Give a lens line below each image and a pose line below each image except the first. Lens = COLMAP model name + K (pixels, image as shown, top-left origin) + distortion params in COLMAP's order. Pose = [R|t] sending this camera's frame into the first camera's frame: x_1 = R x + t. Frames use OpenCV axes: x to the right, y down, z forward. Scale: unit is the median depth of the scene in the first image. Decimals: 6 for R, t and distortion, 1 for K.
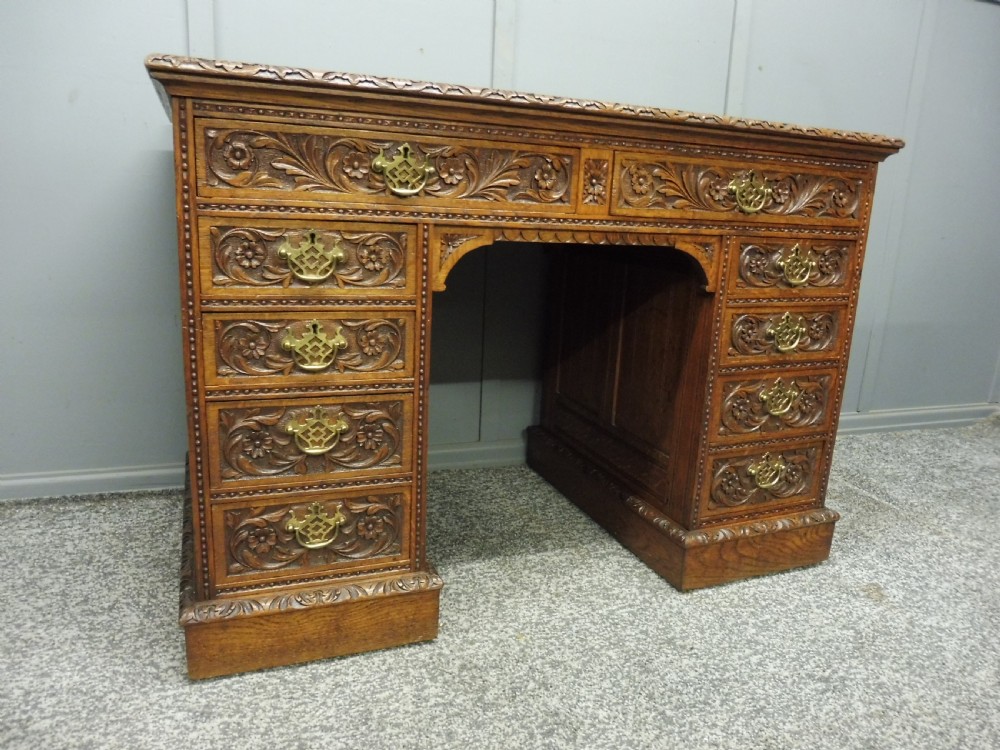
lens RADIAL K [[732.9, 0, 507.8], [0, 732.9, 374.2], [0, 0, 1]] dist [-0.046388, 0.015731]
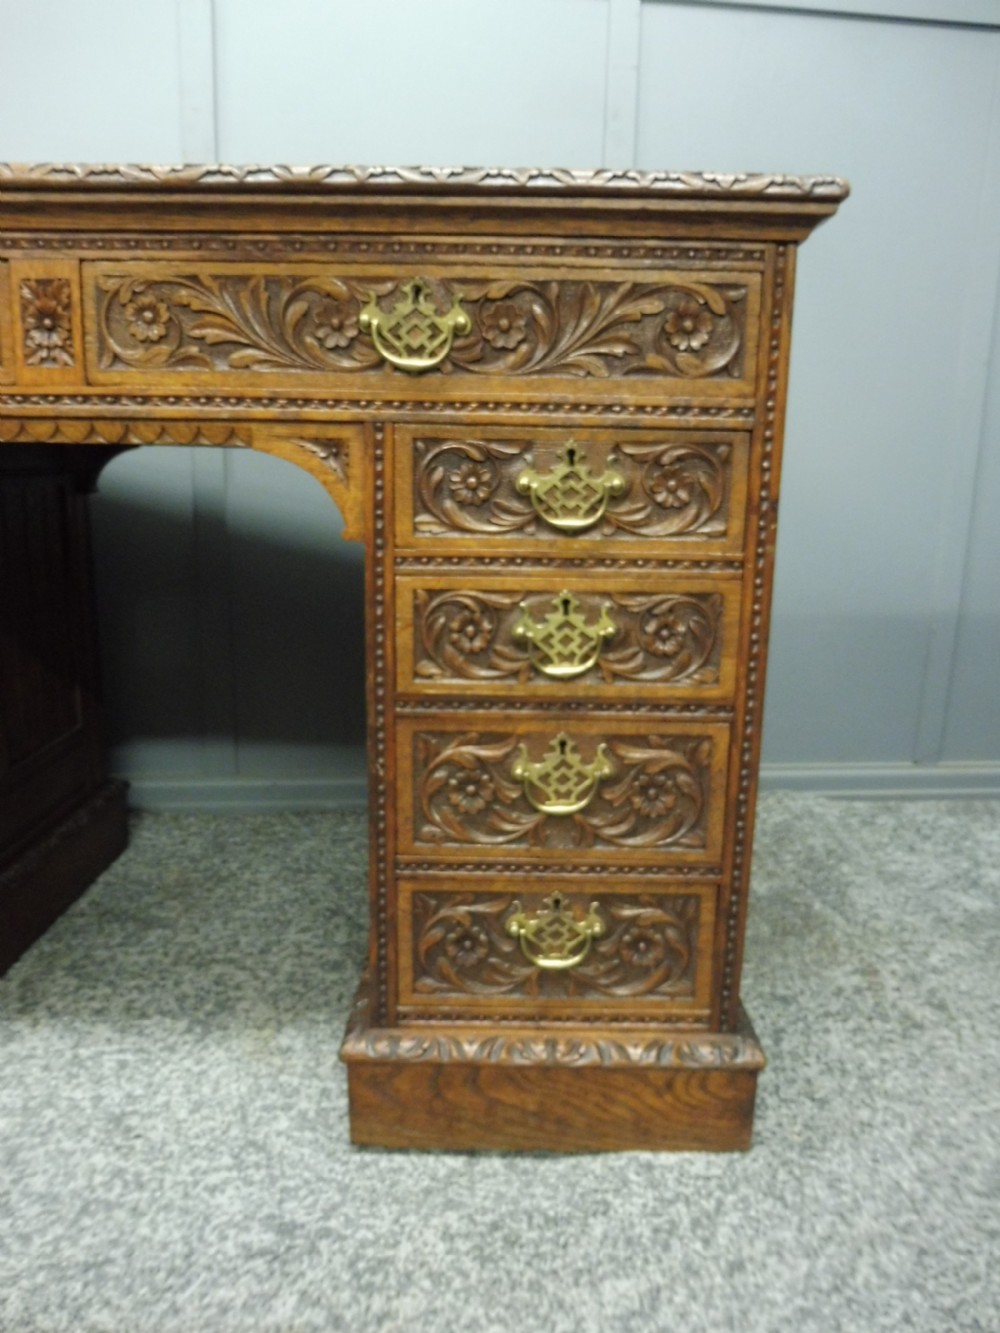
lens RADIAL K [[977.0, 0, 496.9], [0, 977.0, 665.0], [0, 0, 1]] dist [-0.046388, 0.015731]
pose [[0.917495, 0.049838, -0.394612, 0.708539], [-0.068125, 0.997149, -0.032457, -0.019047], [0.391870, 0.056662, 0.918274, 0.512544]]
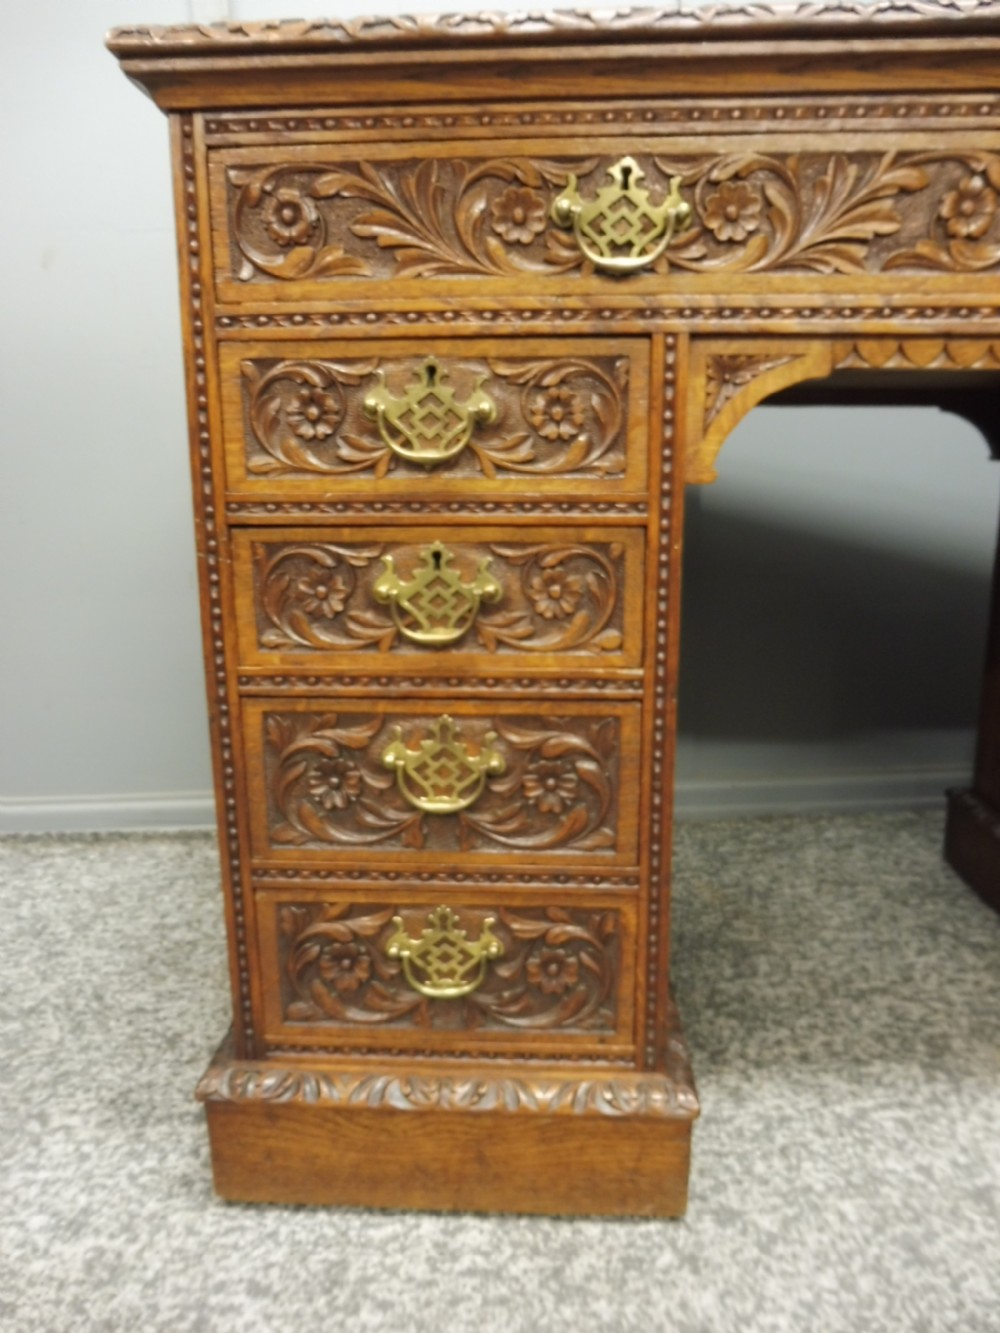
lens RADIAL K [[974.8, 0, 489.5], [0, 974.8, 668.8], [0, 0, 1]] dist [-0.048064, 0.014705]
pose [[0.898786, 0.036125, -0.436897, 0.054745], [-0.048795, 0.998650, -0.017808, 0.019293], [0.435663, 0.037324, 0.899335, 0.384865]]
